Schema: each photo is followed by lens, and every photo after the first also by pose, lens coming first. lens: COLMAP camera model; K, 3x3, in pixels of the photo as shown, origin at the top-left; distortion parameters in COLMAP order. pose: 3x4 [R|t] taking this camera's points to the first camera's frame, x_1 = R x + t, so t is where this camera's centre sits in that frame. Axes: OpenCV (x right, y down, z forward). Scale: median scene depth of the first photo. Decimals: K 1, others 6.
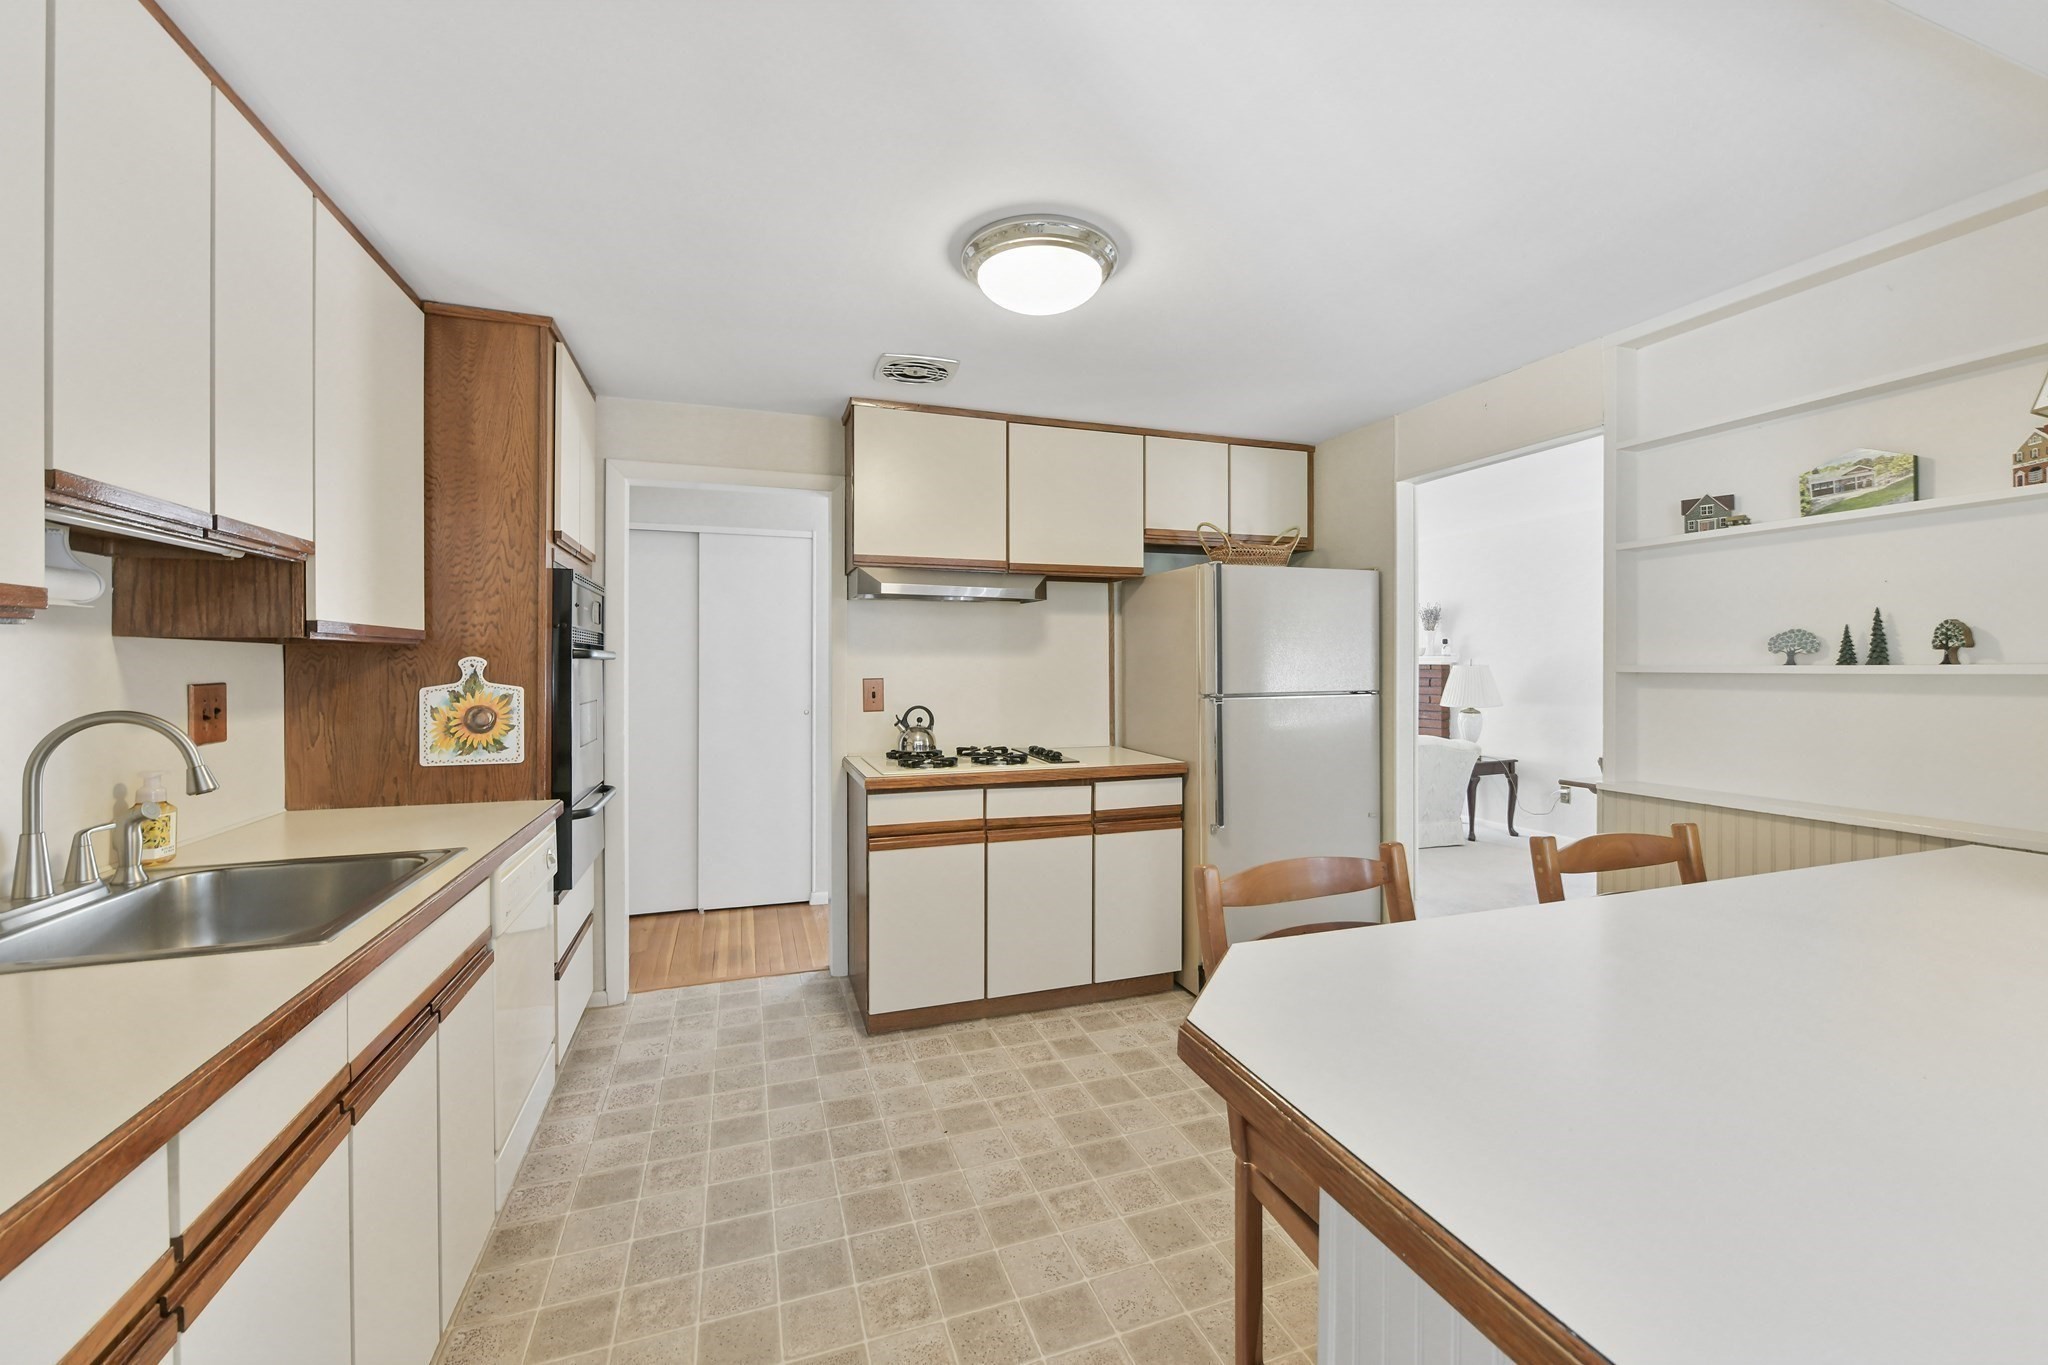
lens RADIAL K [[818.5, 0, 1023.2], [0, 818.5, 663.3], [0, 0, 1]] dist [-0.004568, -0.001204]
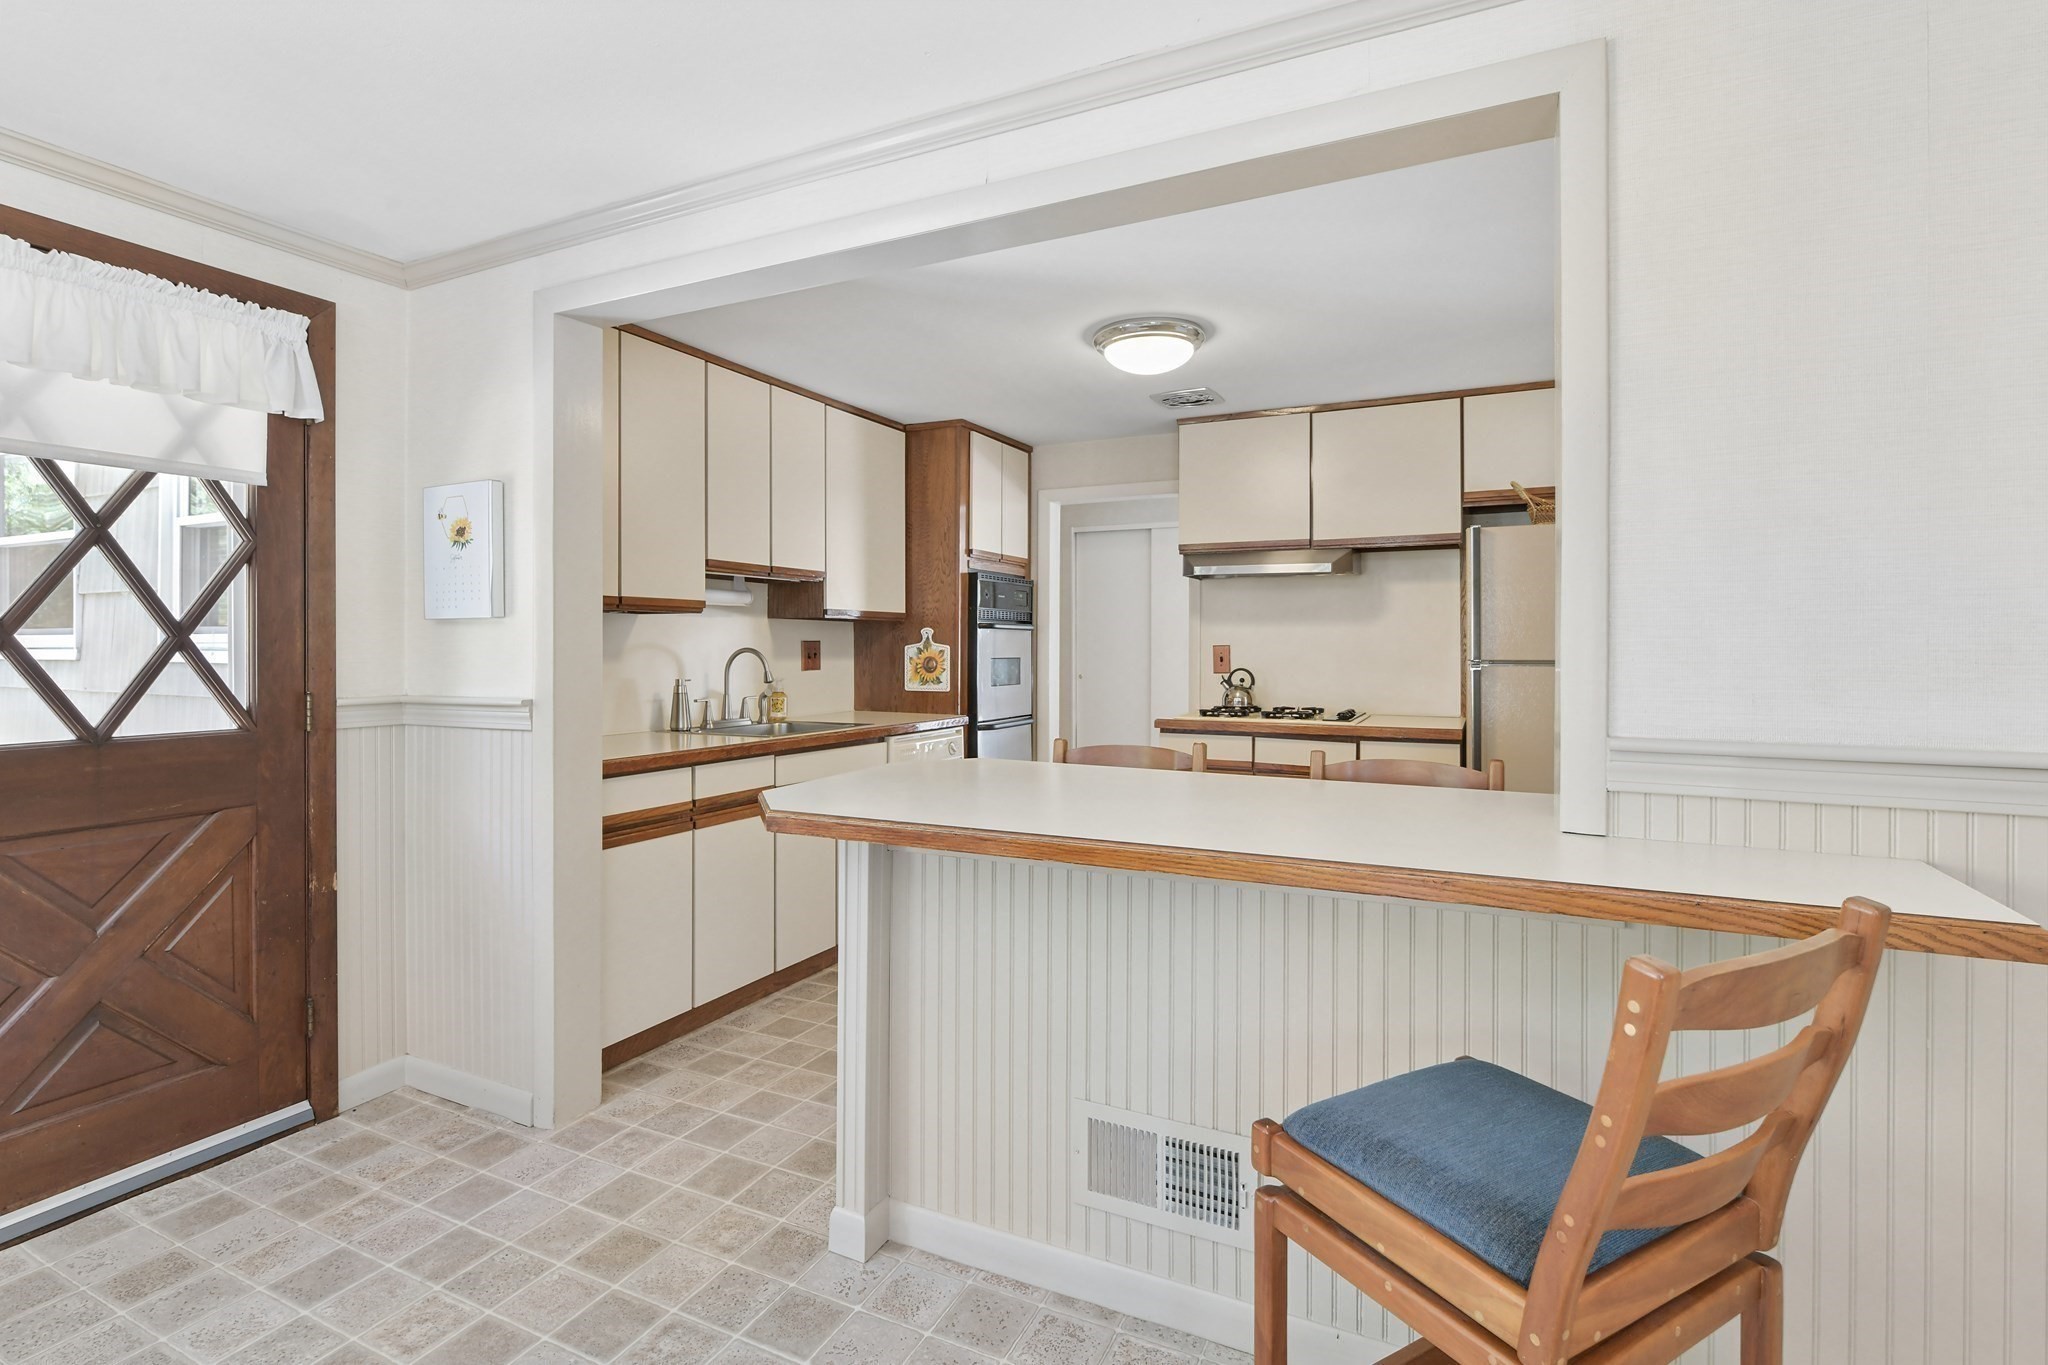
lens RADIAL K [[951.9, 0, 1013.7], [0, 951.9, 654.7], [0, 0, 1]] dist [-0.017642, 0.001028]
pose [[0.704738, 0.008876, -0.709412, 0.854156], [-0.002022, 0.999943, 0.010502, 0.026835], [0.709465, -0.005967, 0.704715, -0.268054]]
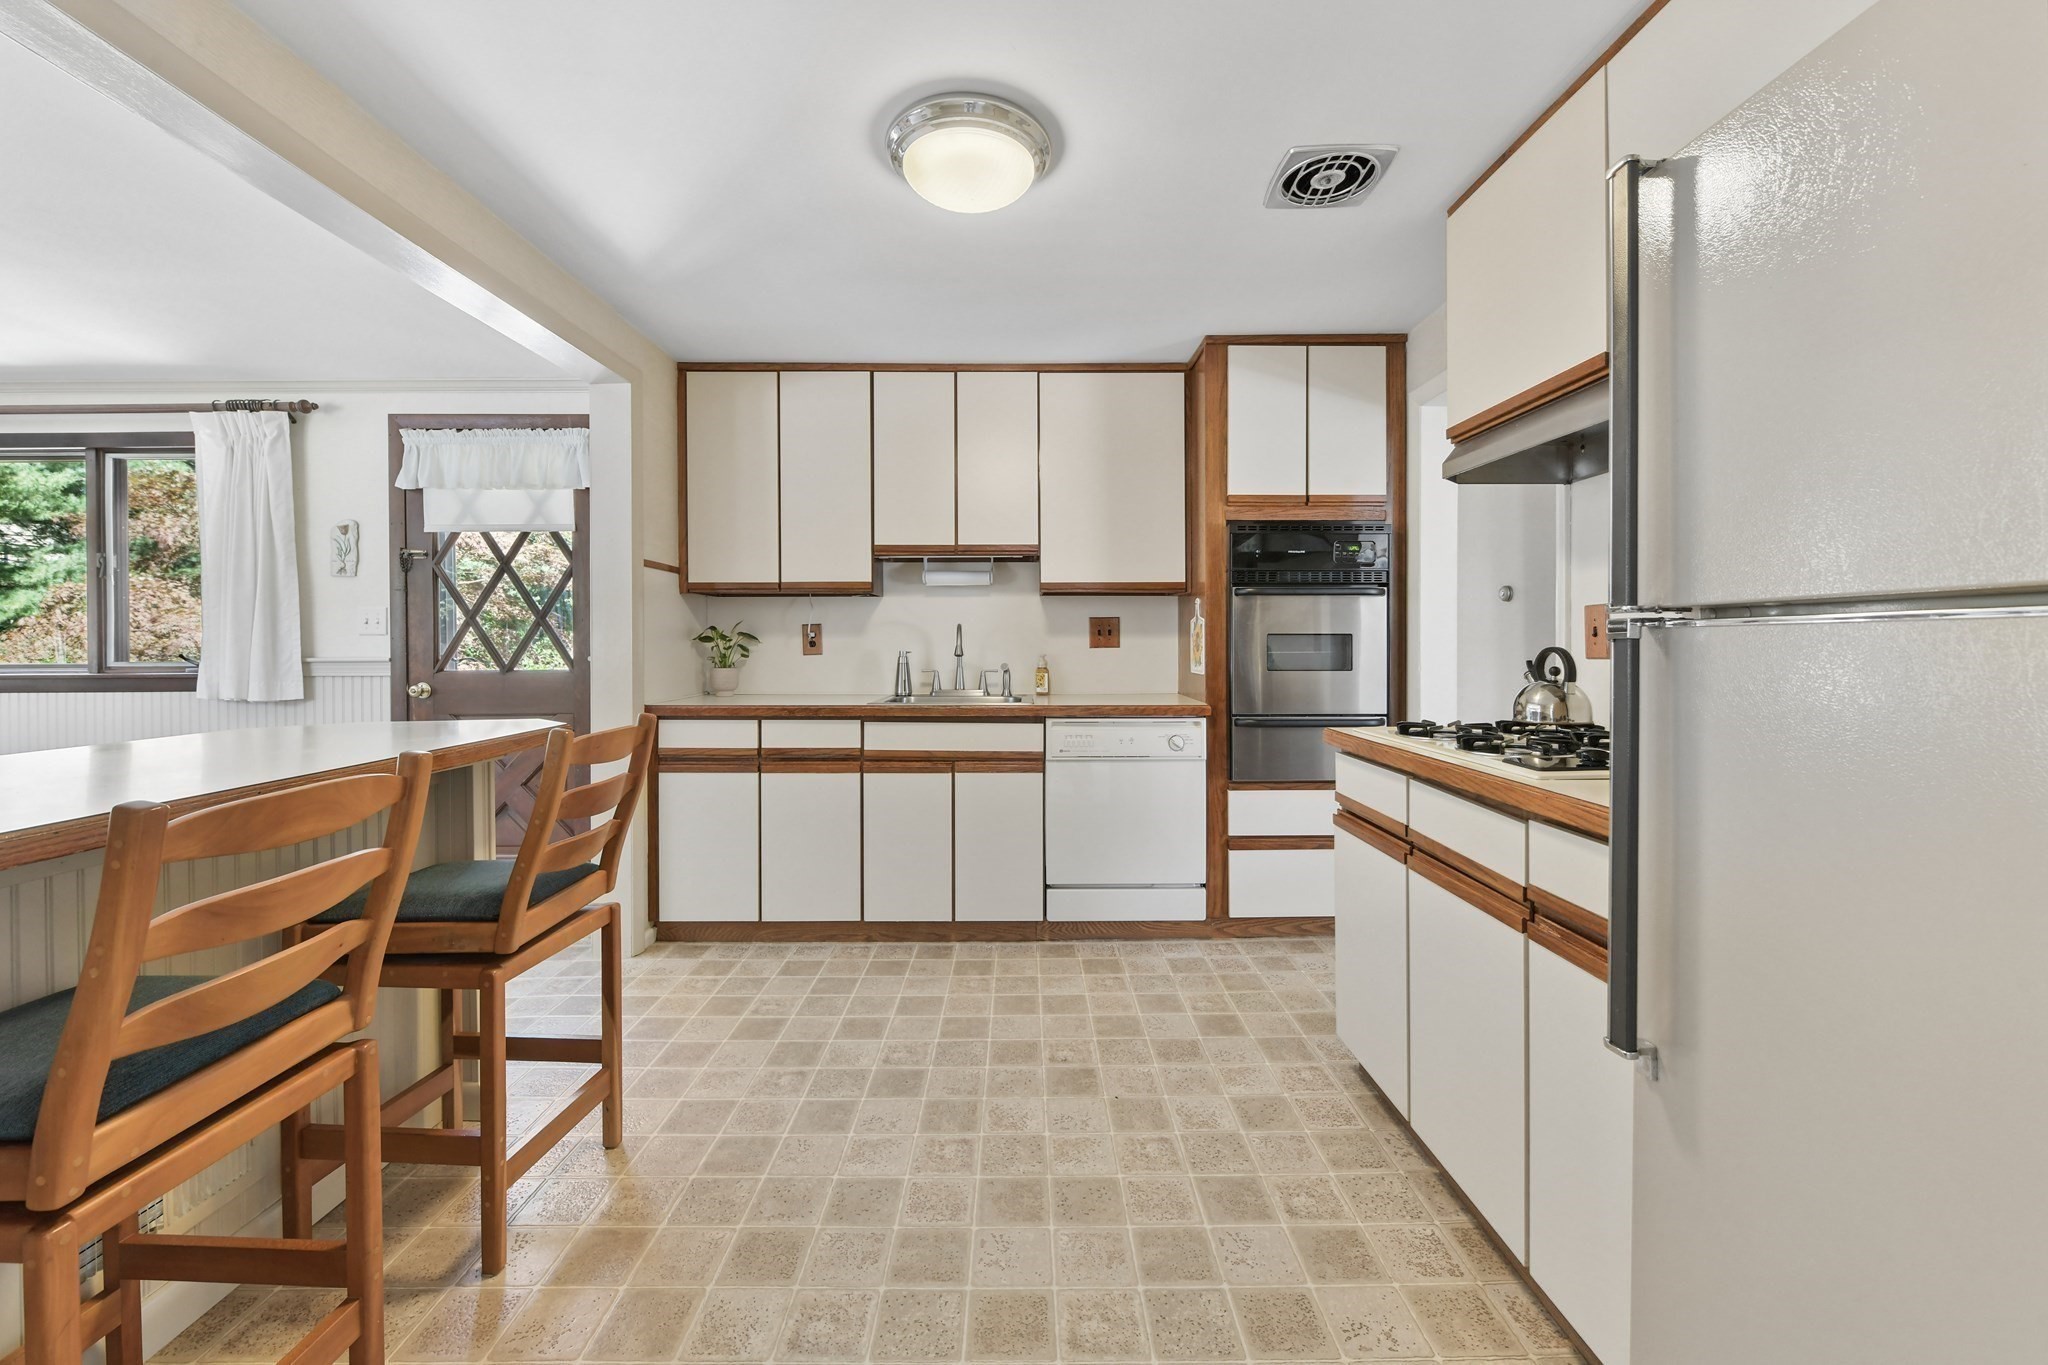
lens RADIAL K [[818.5, 0, 1034.7], [0, 818.5, 648.1], [0, 0, 1]] dist [-0.004568, -0.001204]
pose [[-0.305214, 0.010301, -0.952228, 0.767986], [0.002850, 0.999947, 0.009904, 0.063794], [0.952280, 0.000309, -0.305227, 1.155524]]
